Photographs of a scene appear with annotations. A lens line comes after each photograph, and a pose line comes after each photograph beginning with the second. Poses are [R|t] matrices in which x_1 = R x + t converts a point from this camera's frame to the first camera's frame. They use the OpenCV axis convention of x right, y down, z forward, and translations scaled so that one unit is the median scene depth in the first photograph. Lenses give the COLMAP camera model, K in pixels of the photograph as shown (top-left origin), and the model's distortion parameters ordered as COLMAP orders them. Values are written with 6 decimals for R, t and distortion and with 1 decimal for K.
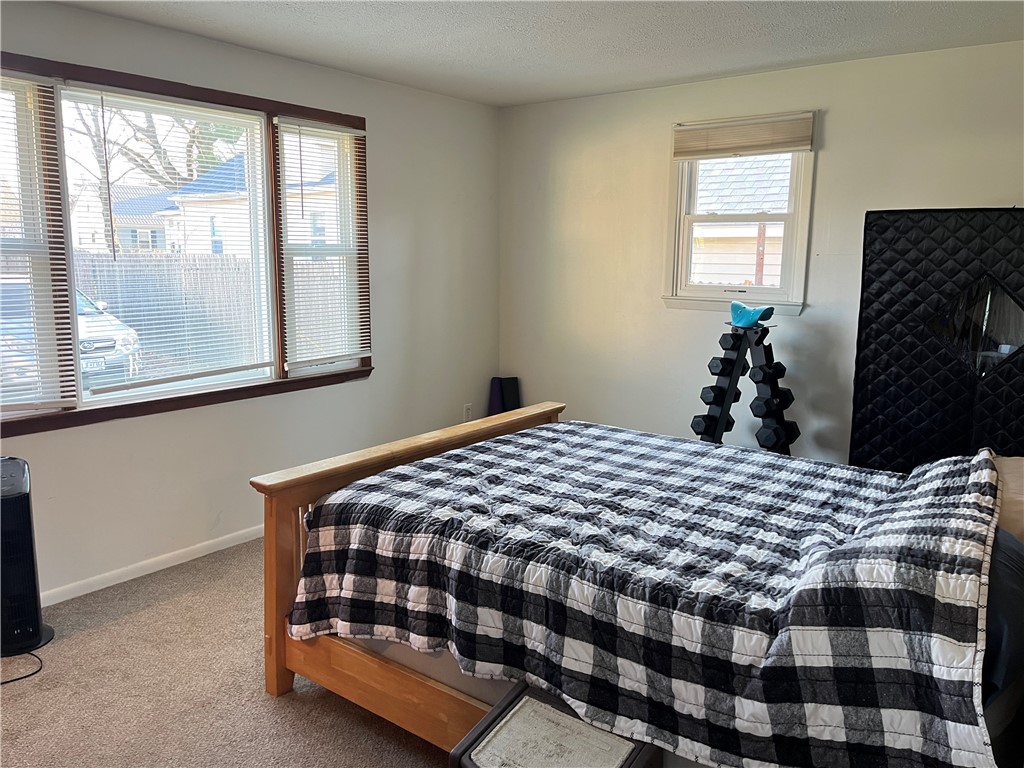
lens RADIAL K [[778.5, 0, 519.6], [0, 778.5, 380.6], [0, 0, 1]] dist [0.059421, -0.068521]
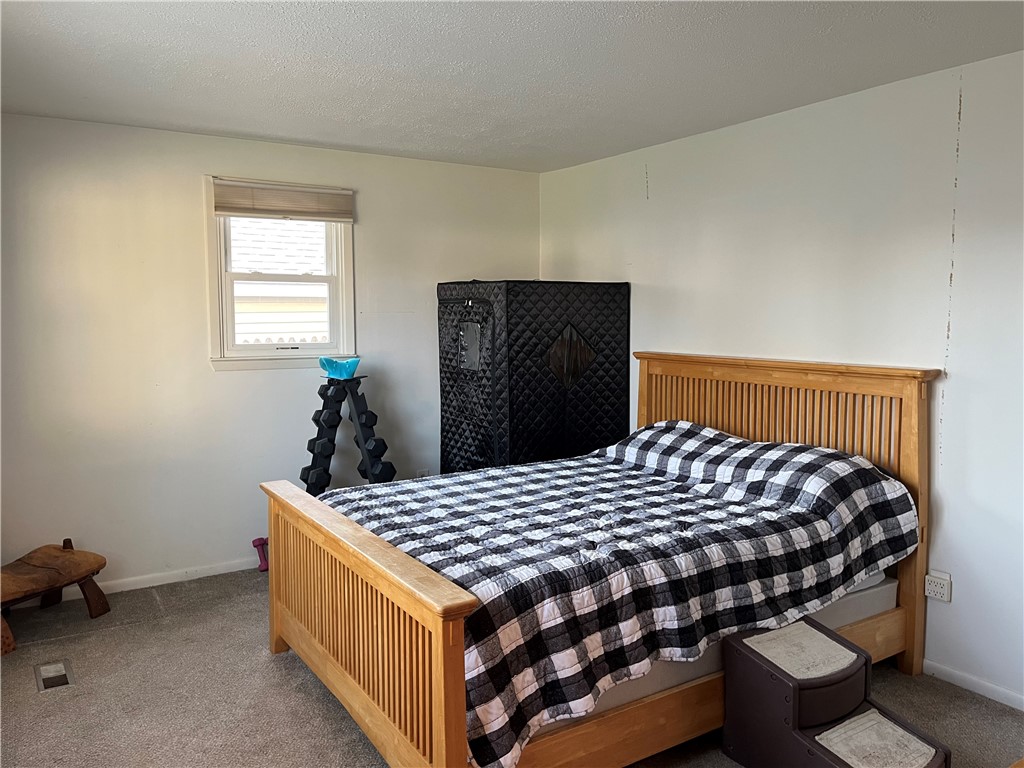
lens RADIAL K [[778.5, 0, 521.1], [0, 778.5, 379.5], [0, 0, 1]] dist [0.059421, -0.068521]
pose [[0.337650, -0.092579, 0.936708, -0.845748], [0.159928, 0.986325, 0.039834, -0.094505], [-0.927586, 0.136356, 0.347838, 0.524236]]
